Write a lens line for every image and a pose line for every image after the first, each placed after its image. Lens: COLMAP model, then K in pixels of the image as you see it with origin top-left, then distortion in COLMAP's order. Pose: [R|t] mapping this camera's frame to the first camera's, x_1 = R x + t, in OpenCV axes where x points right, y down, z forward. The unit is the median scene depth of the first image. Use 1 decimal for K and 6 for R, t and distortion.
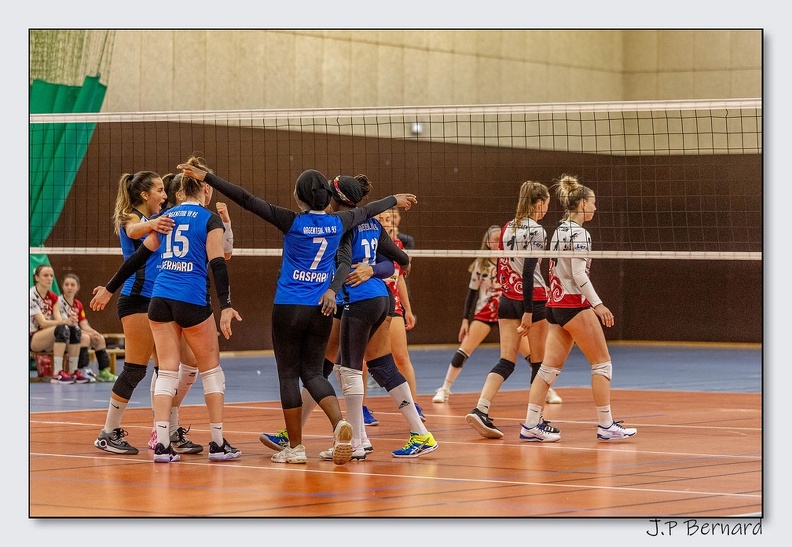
lens RADIAL K [[3379.4, 0, 396.4], [0, 3379.4, 275.7], [0, 0, 1]] dist [-0.487718, 0.000000]
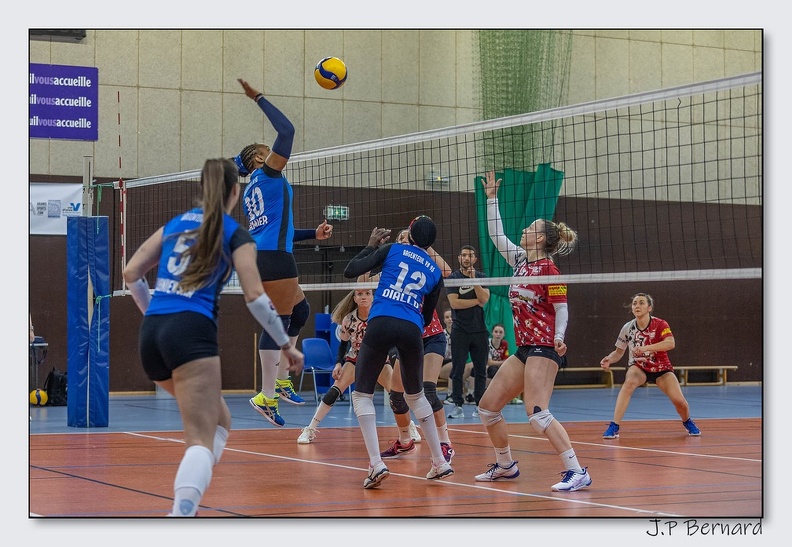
lens RADIAL K [[1982.1, 0, 390.2], [0, 1982.1, 273.9], [0, 0, 1]] dist [-0.188635, 0.000000]
pose [[0.866003, -0.019823, -0.499646, 0.310901], [0.003171, 0.999412, -0.034155, 0.010174], [0.500029, 0.027993, 0.865556, 0.423805]]
